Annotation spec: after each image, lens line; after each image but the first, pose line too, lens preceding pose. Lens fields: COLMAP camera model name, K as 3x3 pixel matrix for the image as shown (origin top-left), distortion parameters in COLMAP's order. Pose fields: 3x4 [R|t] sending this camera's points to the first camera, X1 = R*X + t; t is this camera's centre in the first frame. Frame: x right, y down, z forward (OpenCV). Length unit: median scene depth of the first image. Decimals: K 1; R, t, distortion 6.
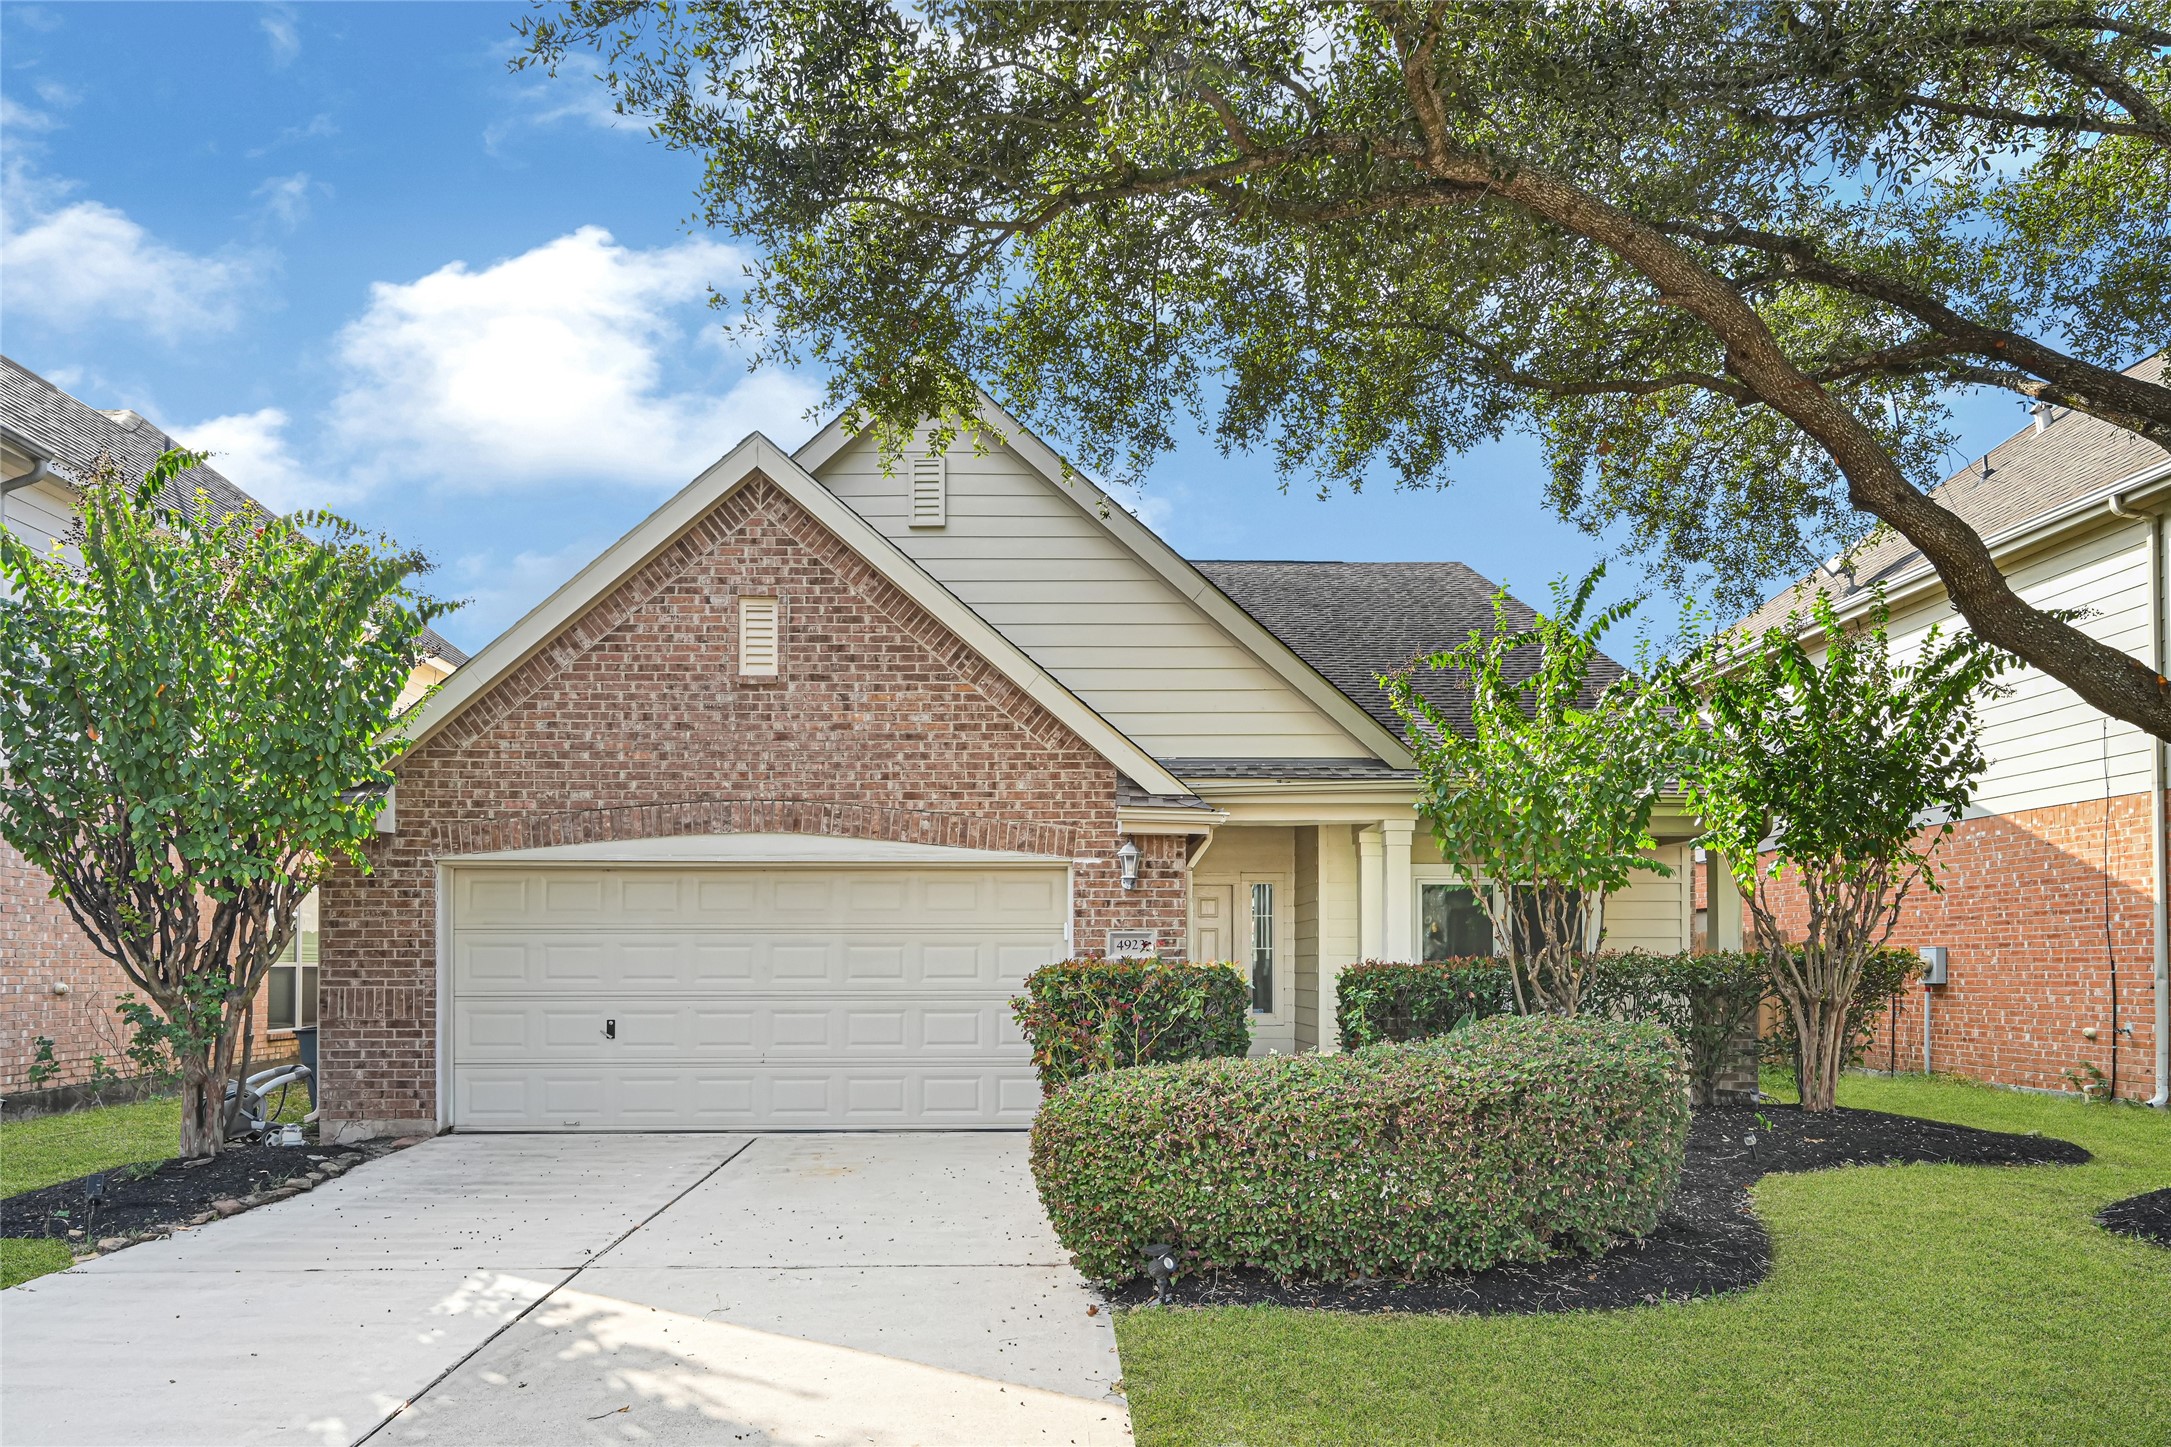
lens RADIAL K [[1341.0, 0, 1085.6], [0, 1341.0, 859.8], [0, 0, 1]] dist [-0.003641, 0.004028]
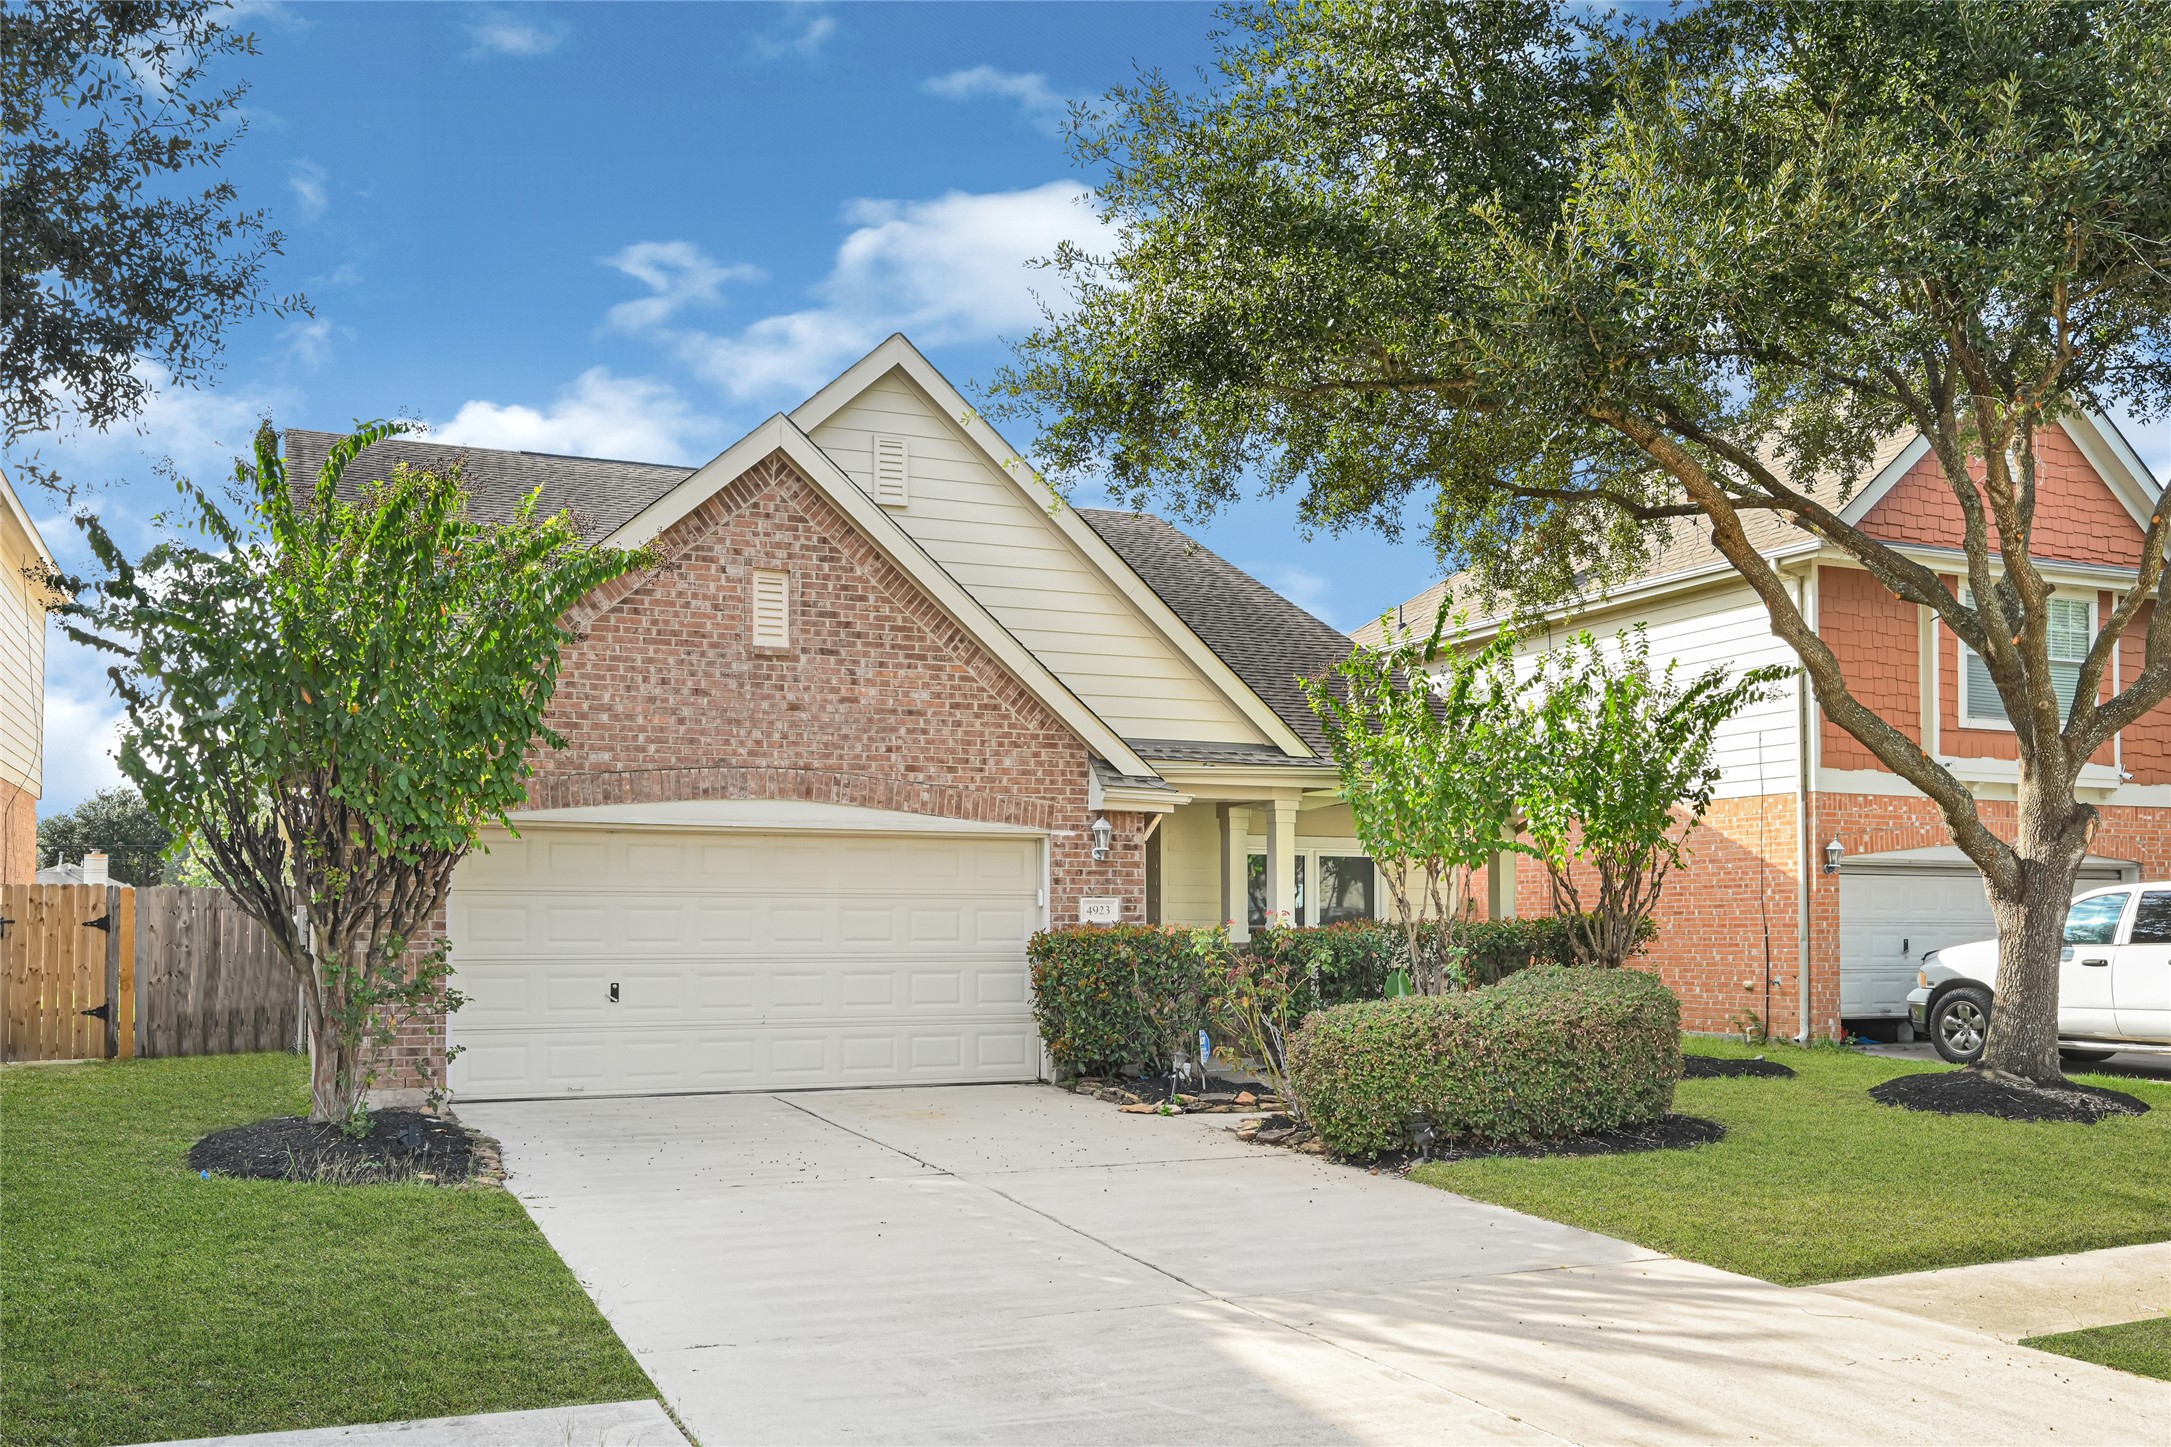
lens RADIAL K [[1684.4, 0, 1085.5], [0, 1684.4, 723.5], [0, 0, 1]] dist [-0.008627, -0.002948]
pose [[0.933305, 0.045374, 0.356208, -0.476428], [-0.030233, 0.998391, -0.047962, -0.023327], [-0.357811, 0.033994, 0.933175, -0.293554]]
